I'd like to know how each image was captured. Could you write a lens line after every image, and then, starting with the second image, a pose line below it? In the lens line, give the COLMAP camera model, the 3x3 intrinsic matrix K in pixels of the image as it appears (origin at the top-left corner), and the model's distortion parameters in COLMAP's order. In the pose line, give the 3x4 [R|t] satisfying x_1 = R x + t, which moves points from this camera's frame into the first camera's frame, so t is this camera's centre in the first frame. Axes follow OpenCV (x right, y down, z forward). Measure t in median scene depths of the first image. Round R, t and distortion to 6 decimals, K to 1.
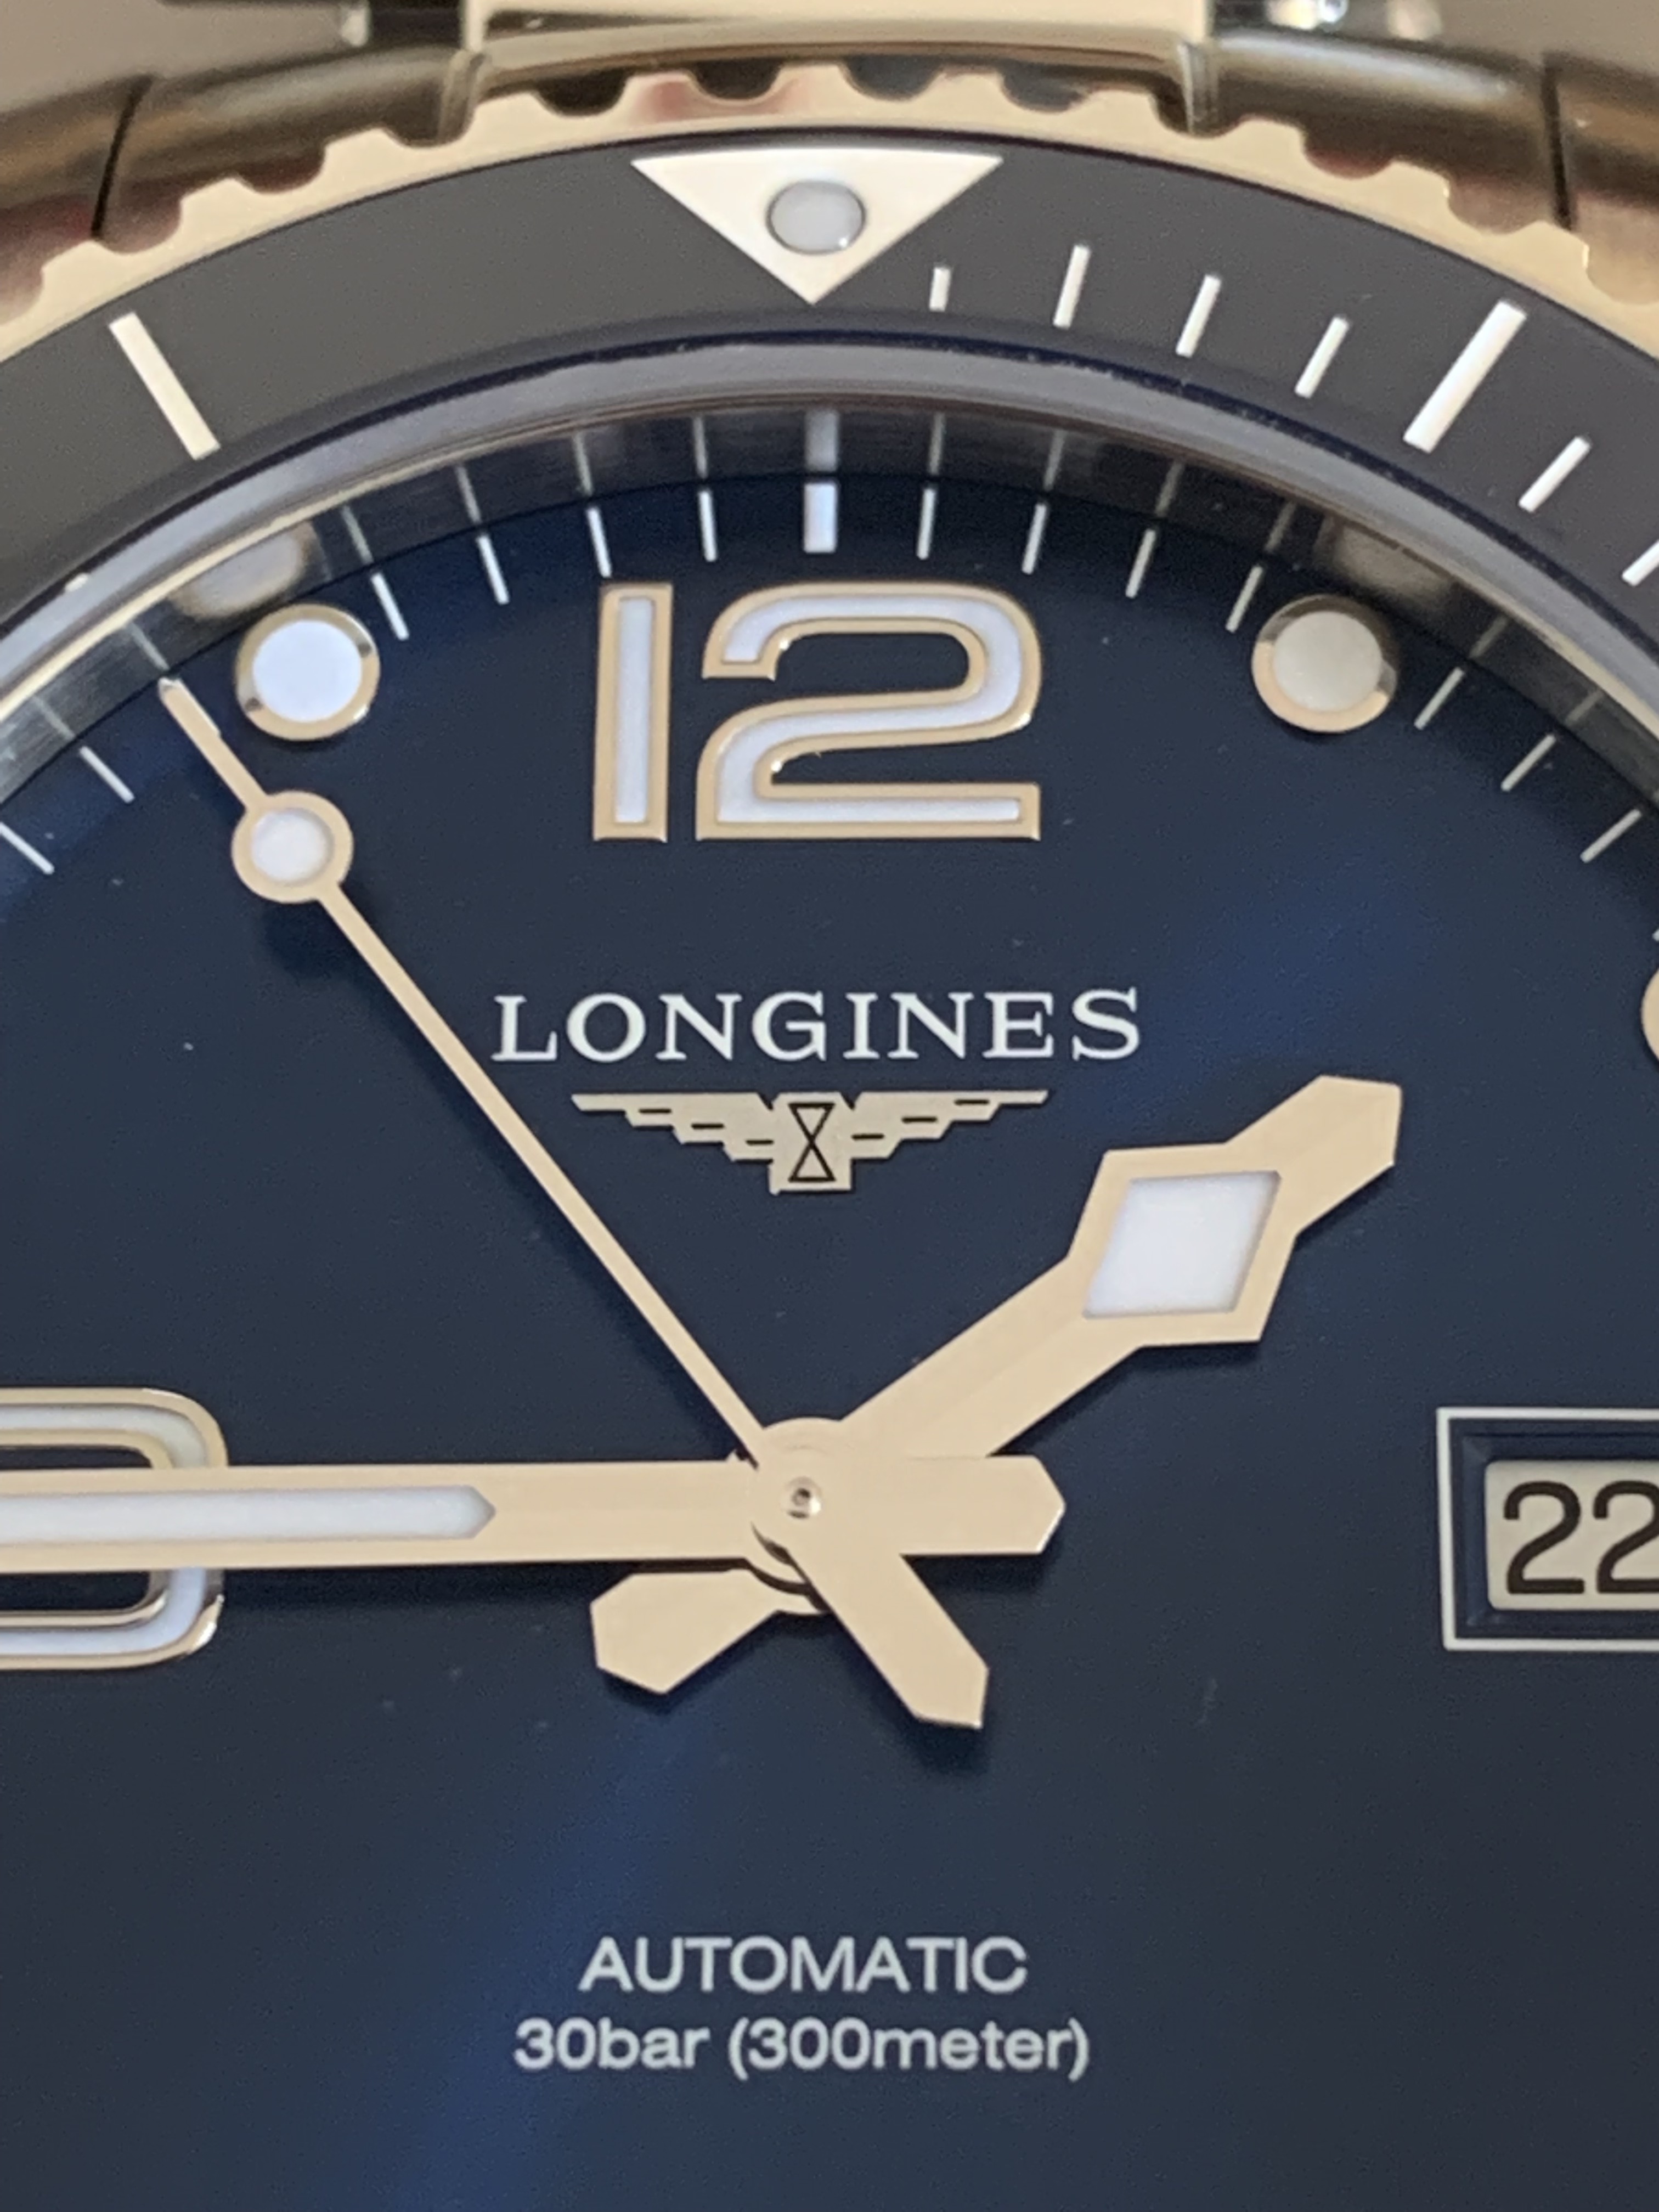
lens RADIAL K [[5807.9, 0, 846.6], [0, 5807.9, 1096.0], [0, 0, 1]] dist [0.182989, 0.000000]
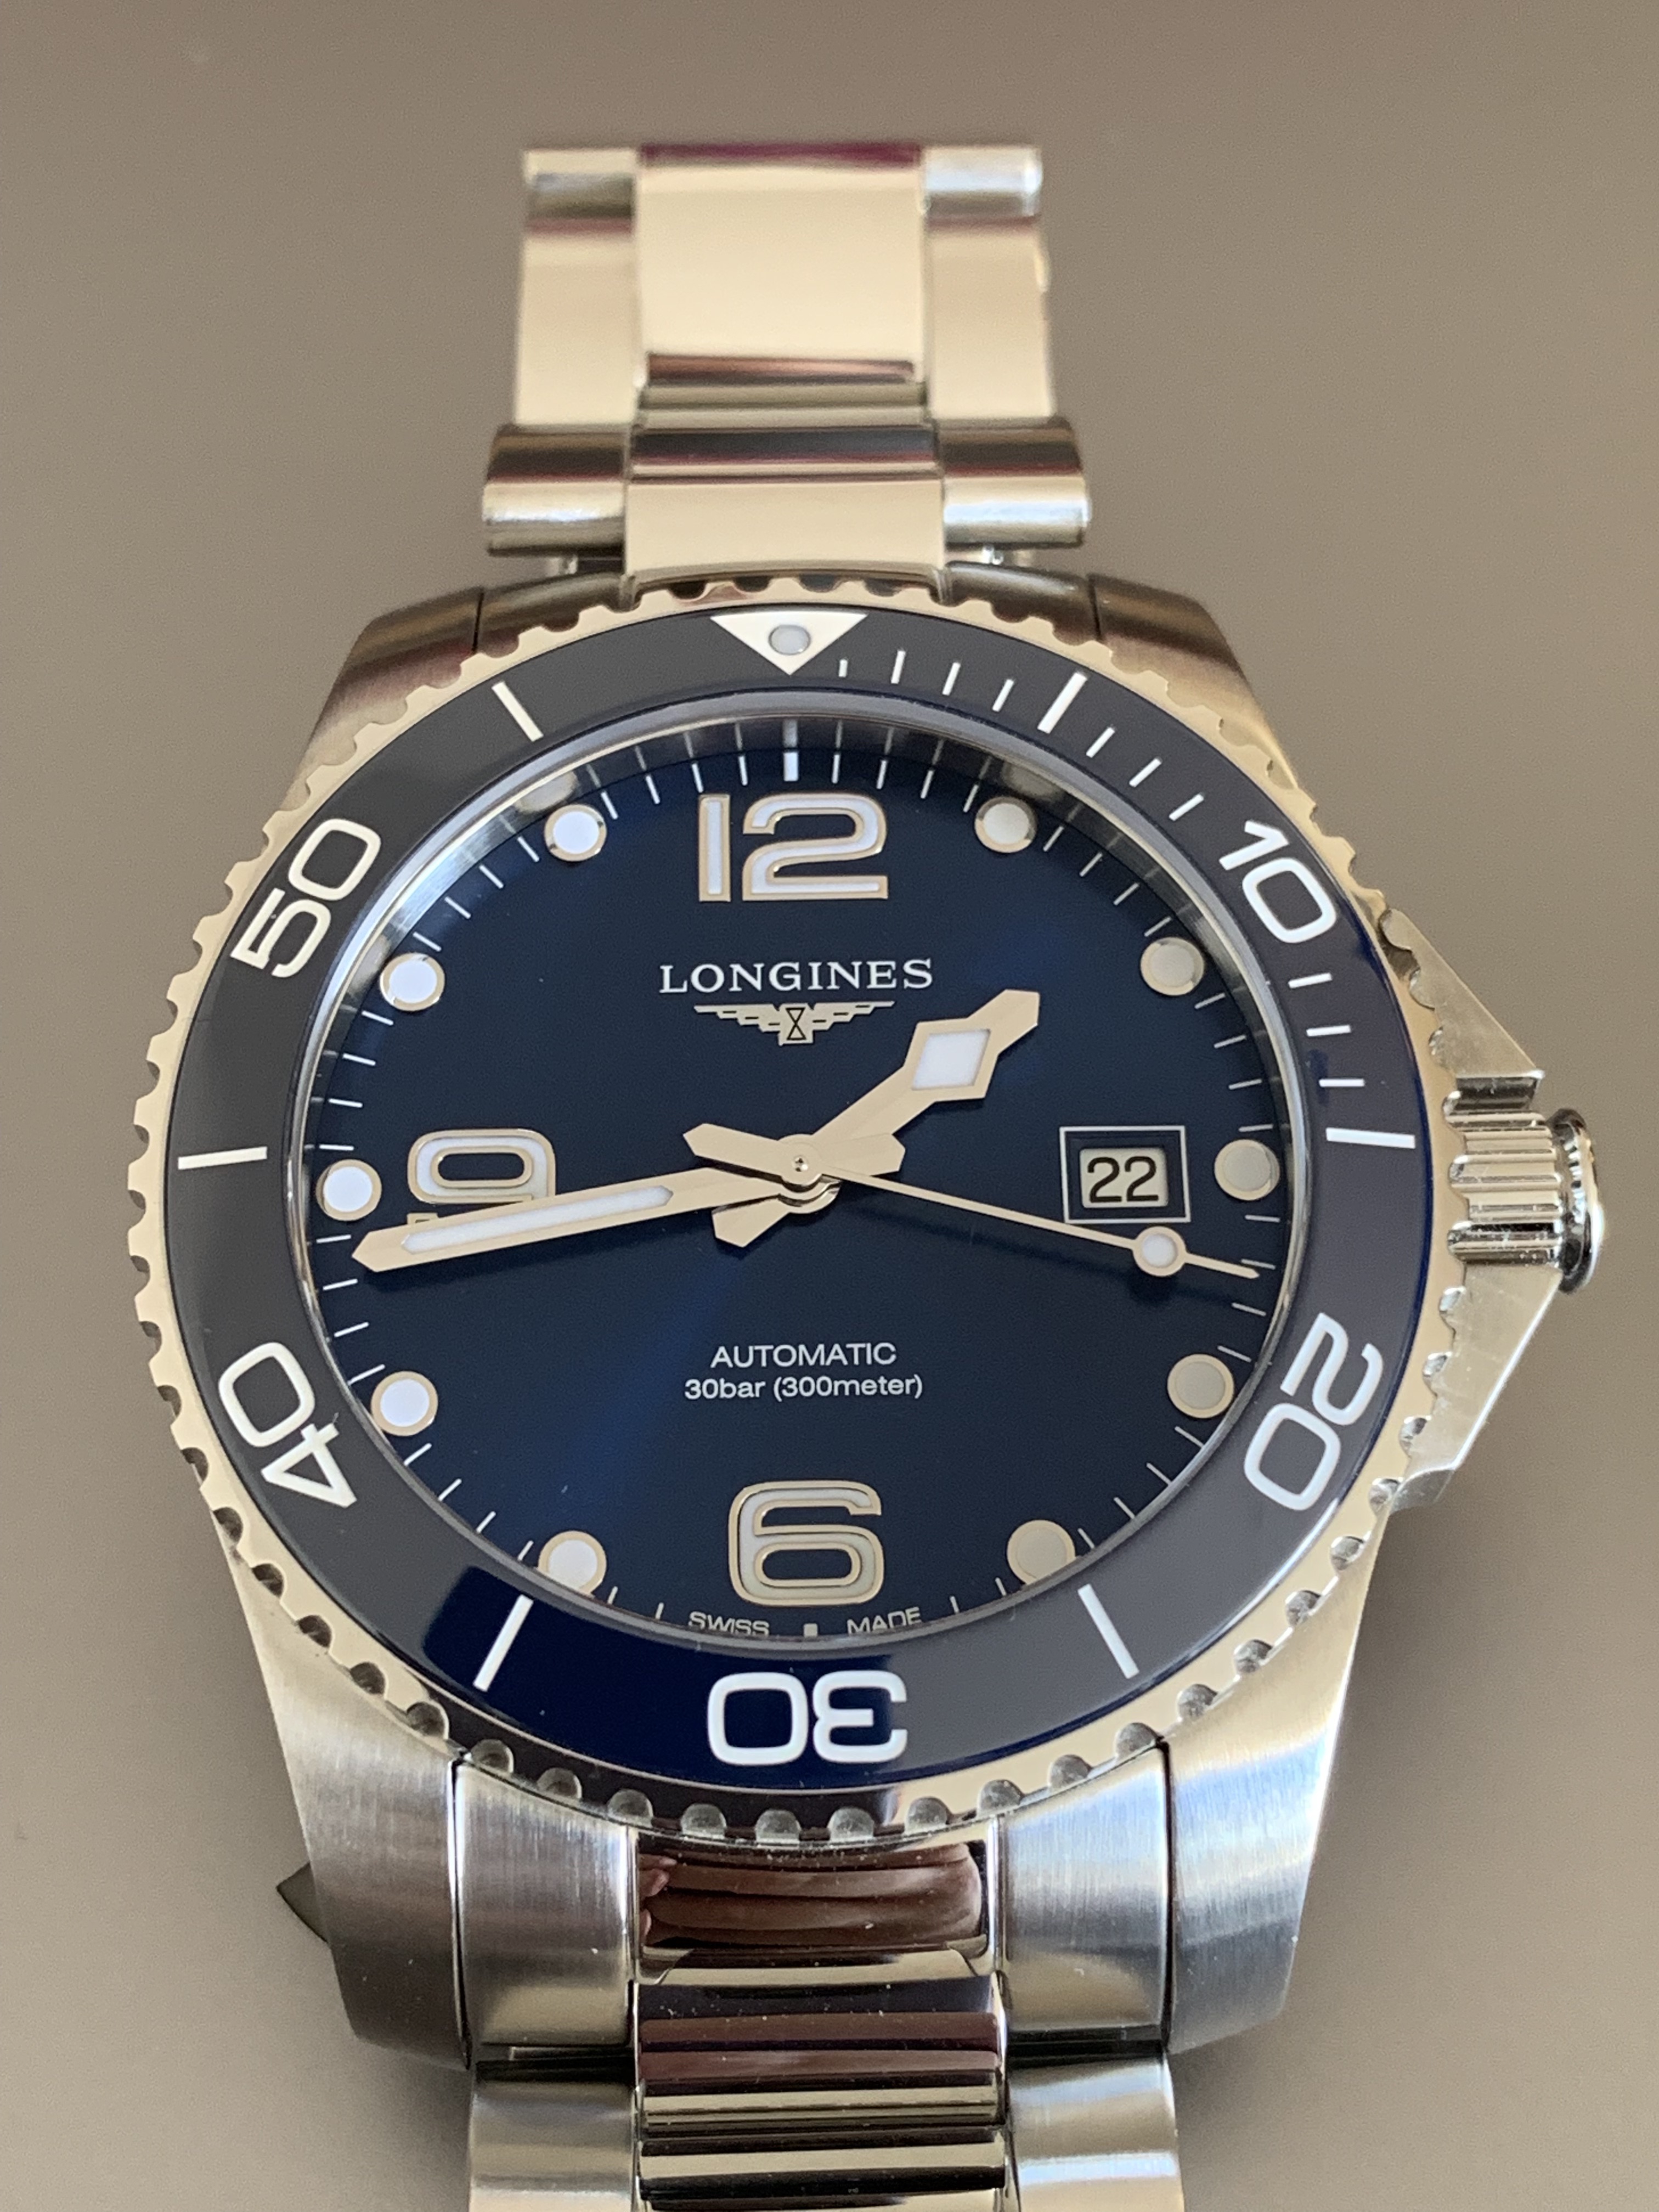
lens RADIAL K [[3675.2, 0, 831.6], [0, 3675.2, 1112.4], [0, 0, 1]] dist [0.145414, 0.000000]
pose [[0.998314, -0.013757, 0.056393, -0.076407], [0.016410, 0.998766, -0.046868, 0.114460], [-0.055678, 0.047714, 0.997308, -0.498702]]
